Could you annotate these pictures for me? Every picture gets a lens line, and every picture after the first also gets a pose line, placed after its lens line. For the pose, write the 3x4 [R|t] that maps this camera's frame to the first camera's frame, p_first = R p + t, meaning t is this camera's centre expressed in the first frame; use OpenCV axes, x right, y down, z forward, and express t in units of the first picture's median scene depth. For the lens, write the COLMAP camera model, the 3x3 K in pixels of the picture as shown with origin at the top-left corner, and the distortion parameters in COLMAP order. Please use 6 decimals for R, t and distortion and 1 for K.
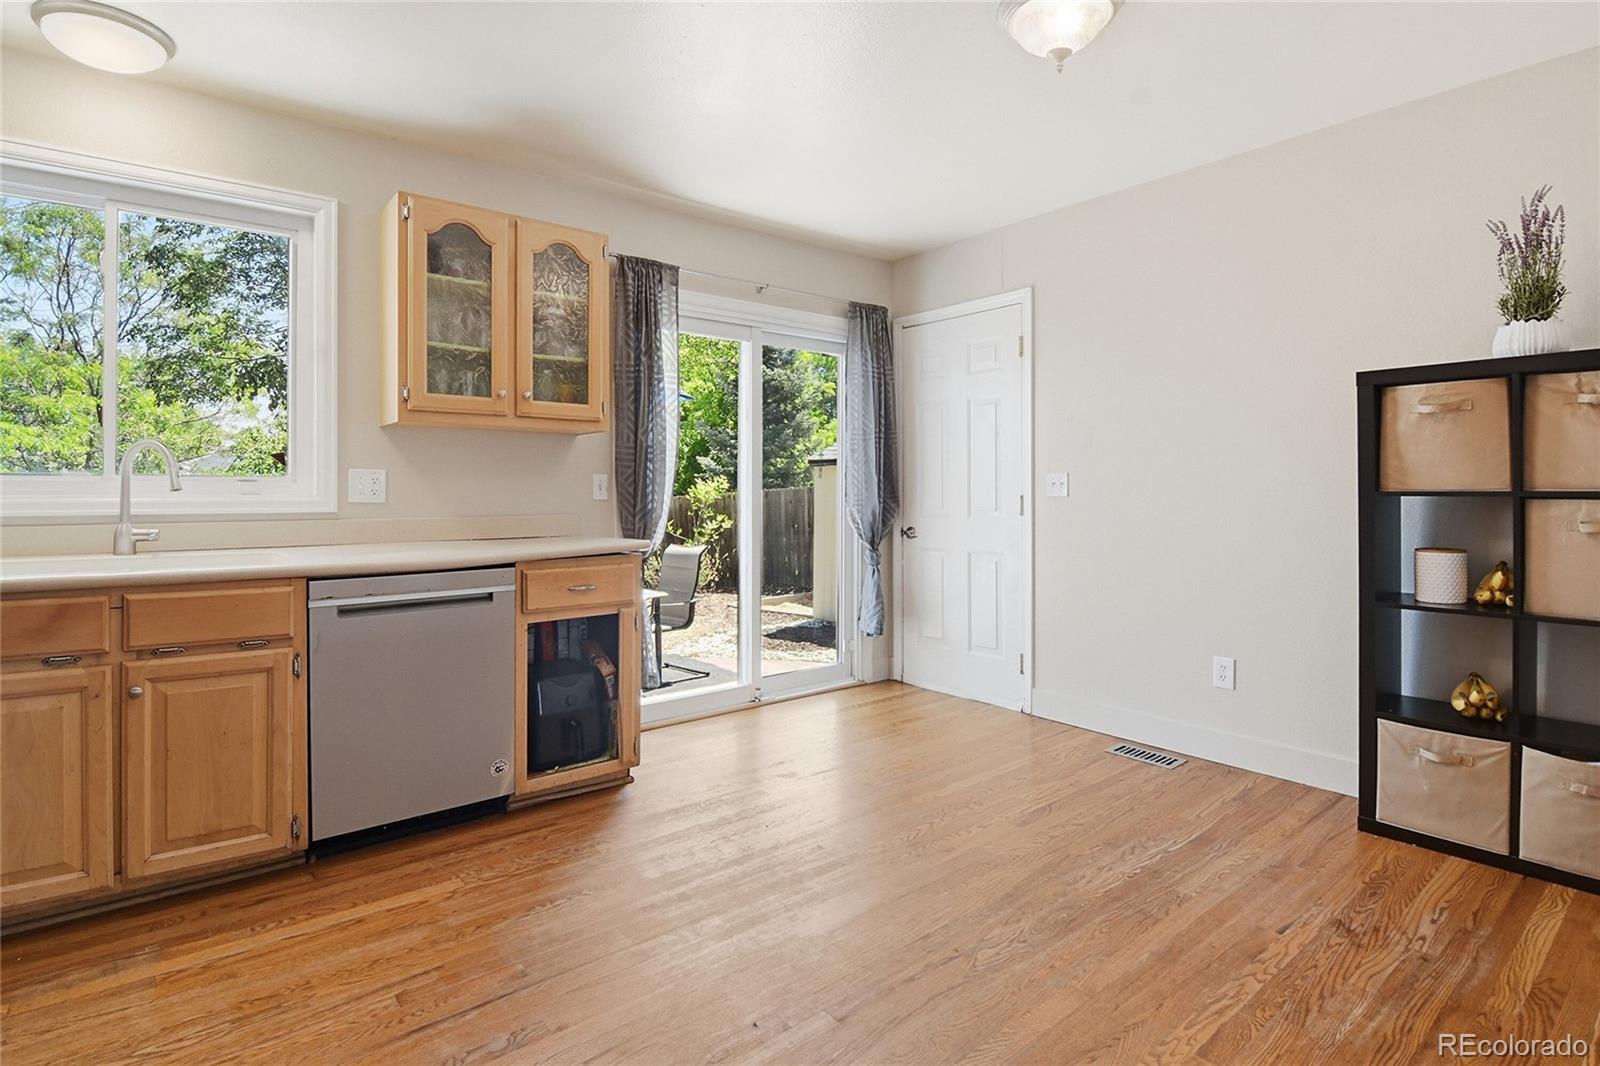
lens RADIAL K [[811.0, 0, 795.7], [0, 811.0, 491.4], [0, 0, 1]] dist [-0.002585, -0.006832]
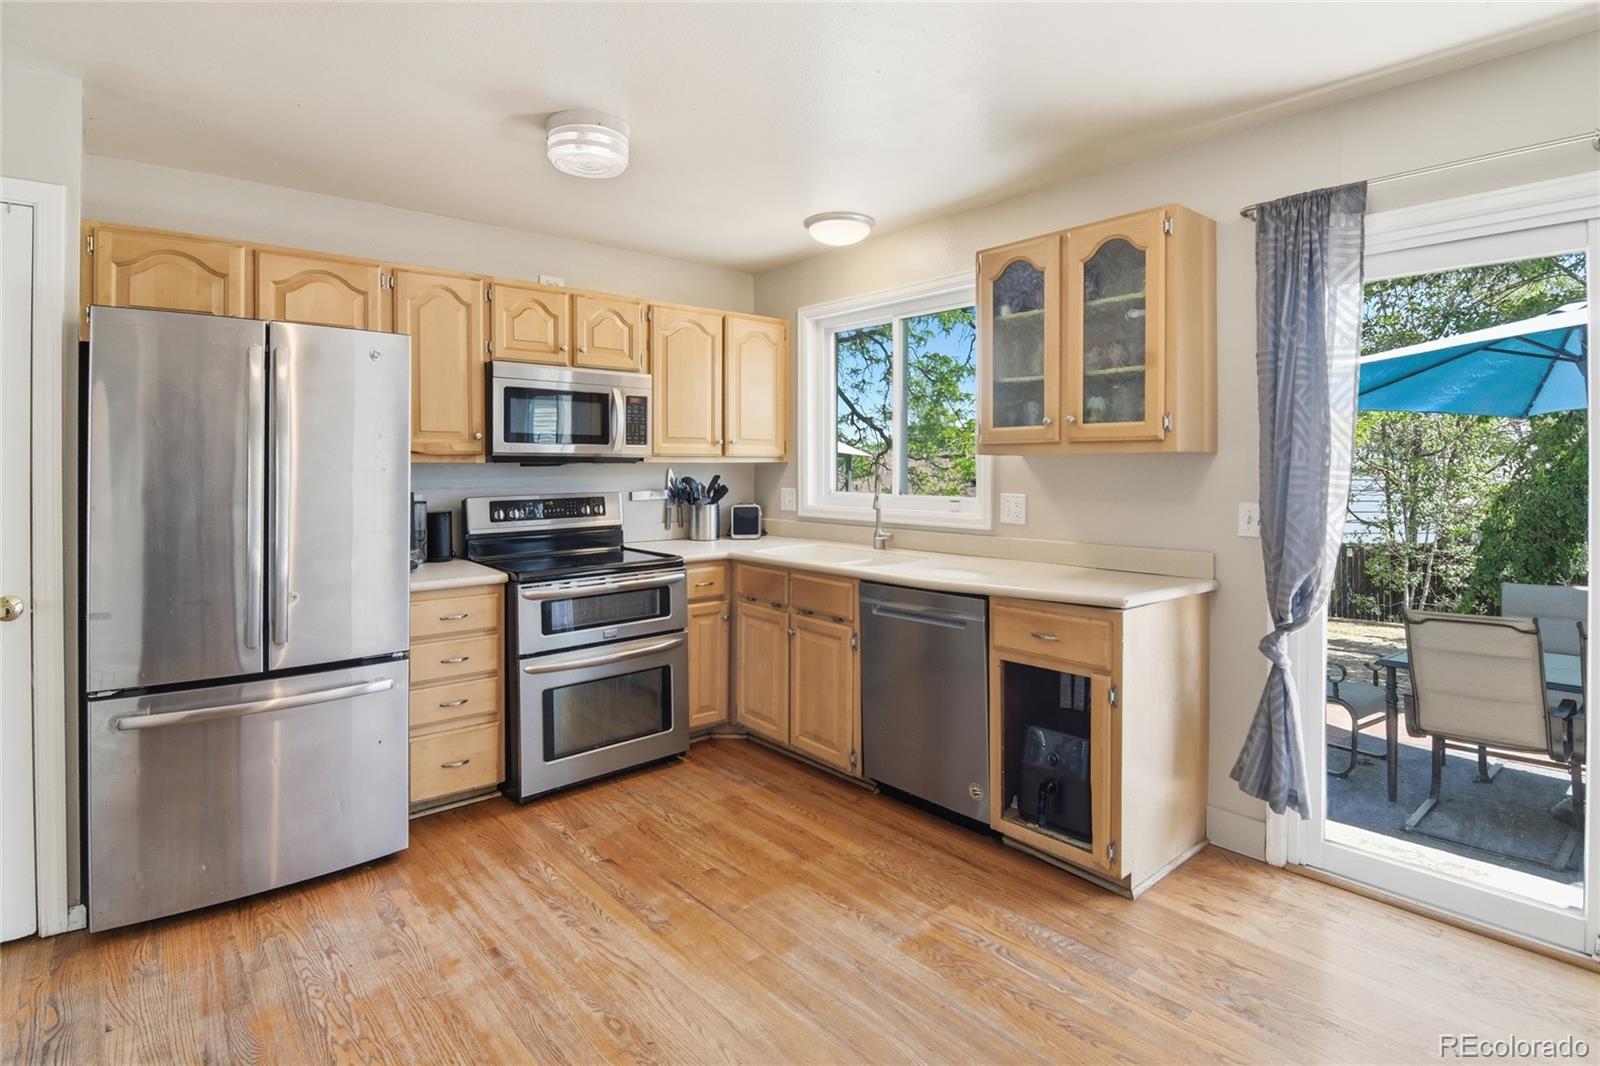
lens RADIAL K [[811.0, 0, 789.9], [0, 811.0, 468.5], [0, 0, 1]] dist [-0.002585, -0.006832]
pose [[0.029540, 0.003616, -0.999557, 0.628617], [-0.002205, 0.999991, 0.003552, -0.070223], [0.999561, 0.002099, 0.029548, 0.699847]]
